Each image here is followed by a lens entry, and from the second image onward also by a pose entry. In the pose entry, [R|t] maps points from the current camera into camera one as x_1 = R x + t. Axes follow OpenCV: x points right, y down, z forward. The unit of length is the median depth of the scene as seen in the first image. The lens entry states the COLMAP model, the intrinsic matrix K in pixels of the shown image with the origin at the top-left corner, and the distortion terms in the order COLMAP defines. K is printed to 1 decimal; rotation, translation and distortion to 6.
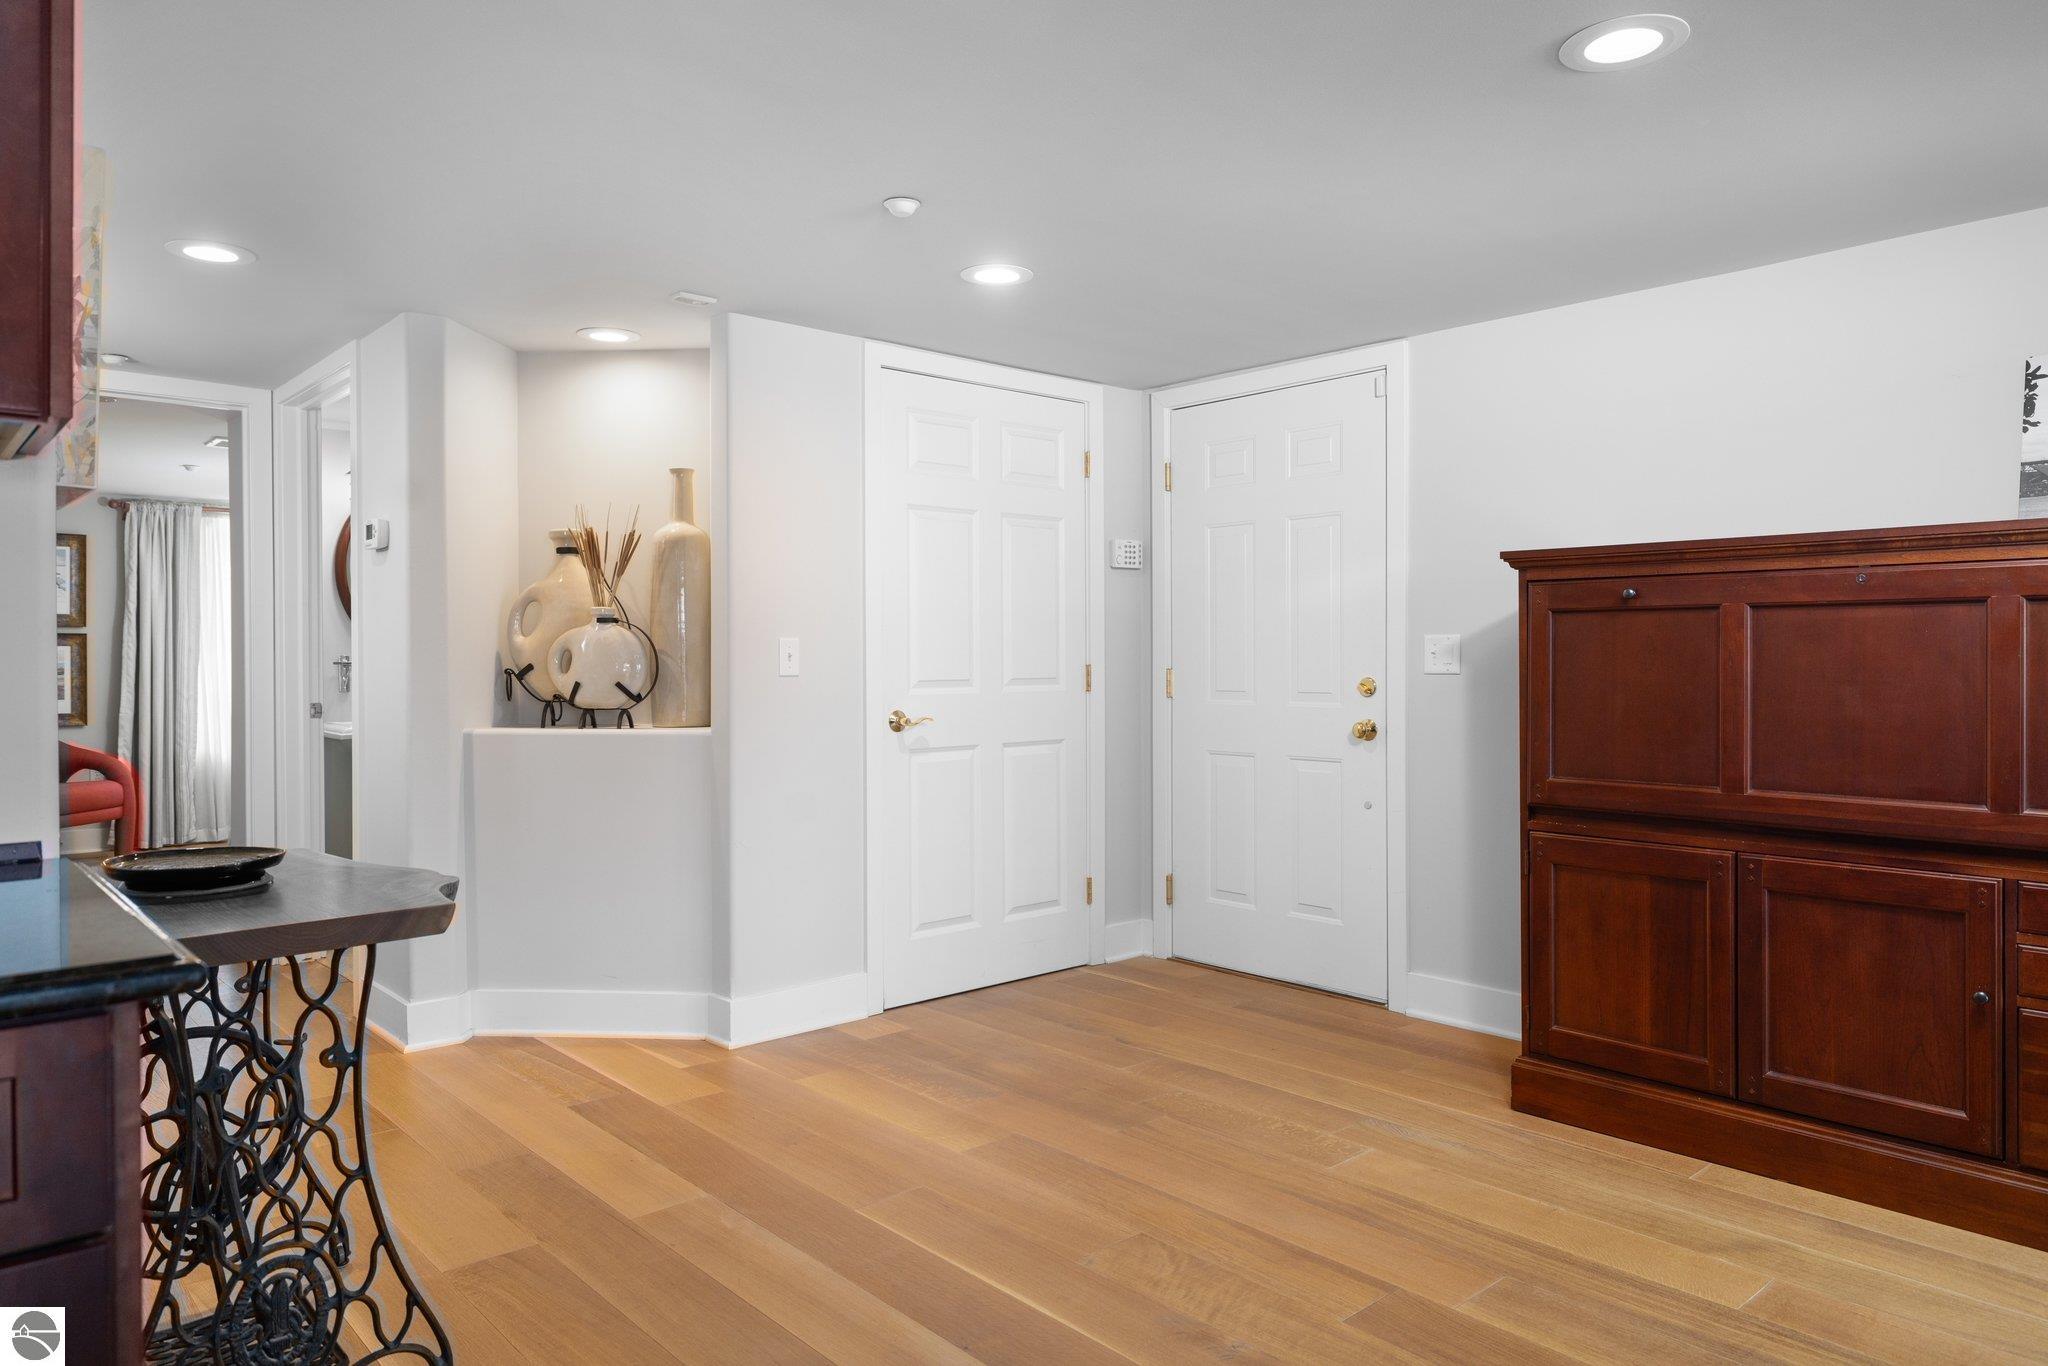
lens RADIAL K [[1281.9, 0, 1016.3], [0, 1281.9, 673.4], [0, 0, 1]] dist [-0.001516, -0.000676]
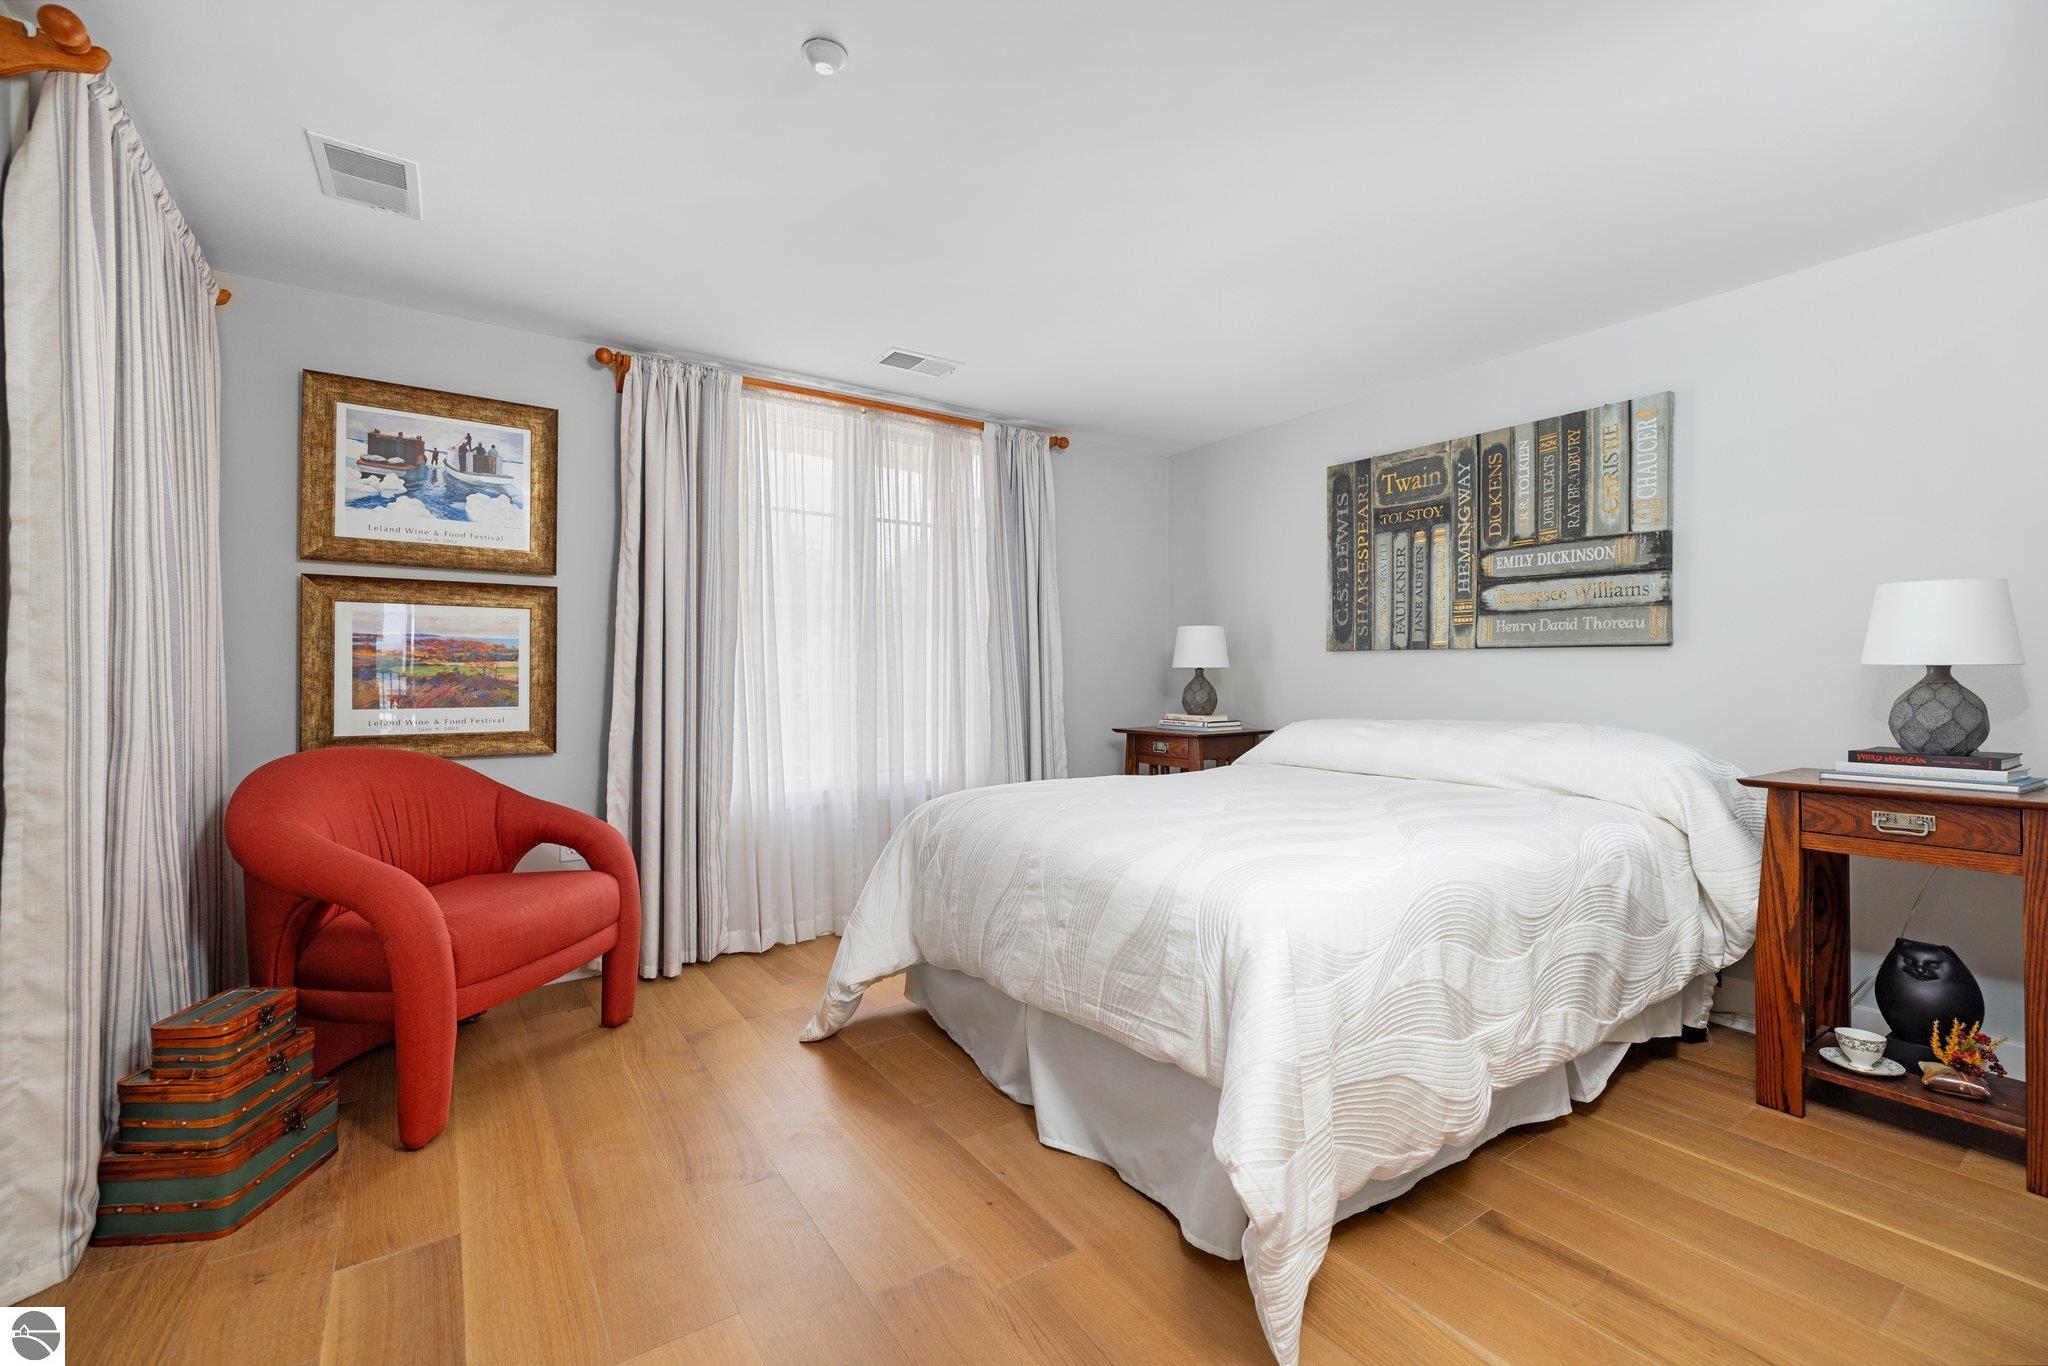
lens RADIAL K [[854.0, 0, 1024.0], [0, 854.0, 676.0], [0, 0, 1]] dist [-0.001998, -0.000437]
pose [[0.990081, 0.010088, -0.140133, -0.473288], [-0.009909, 0.999949, 0.001975, 0.004525], [0.140145, -0.000567, 0.990131, 0.661740]]
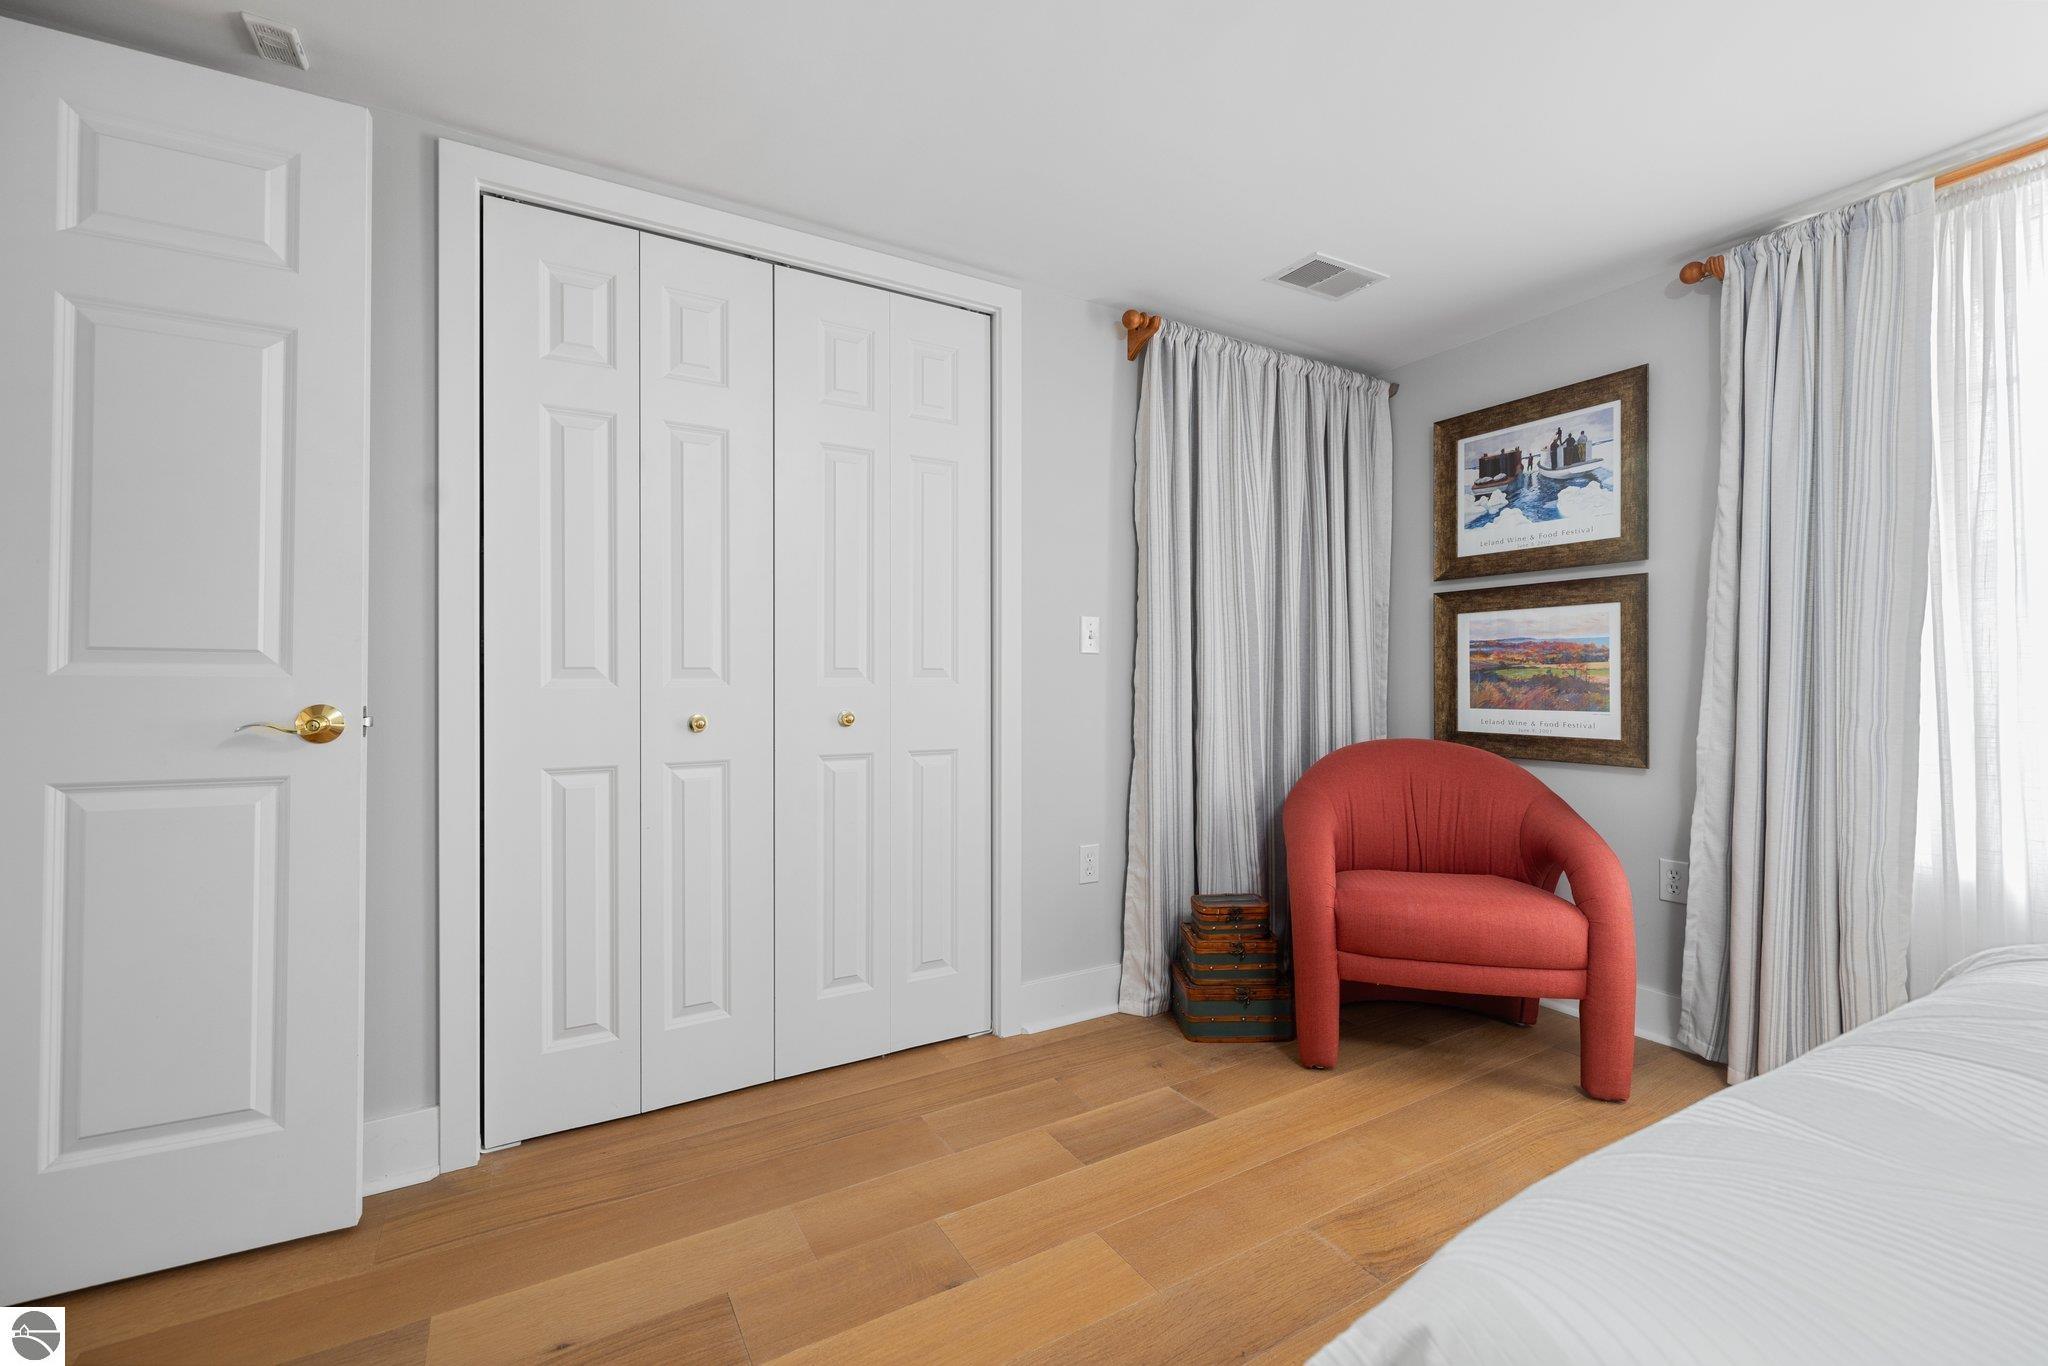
lens RADIAL K [[854.0, 0, 1017.6], [0, 854.0, 681.2], [0, 0, 1]] dist [-0.001998, -0.000437]
pose [[-0.205748, 0.010320, -0.978551, -0.370386], [0.001698, 0.999947, 0.010188, 0.004817], [0.978603, 0.000434, -0.205755, 0.838008]]
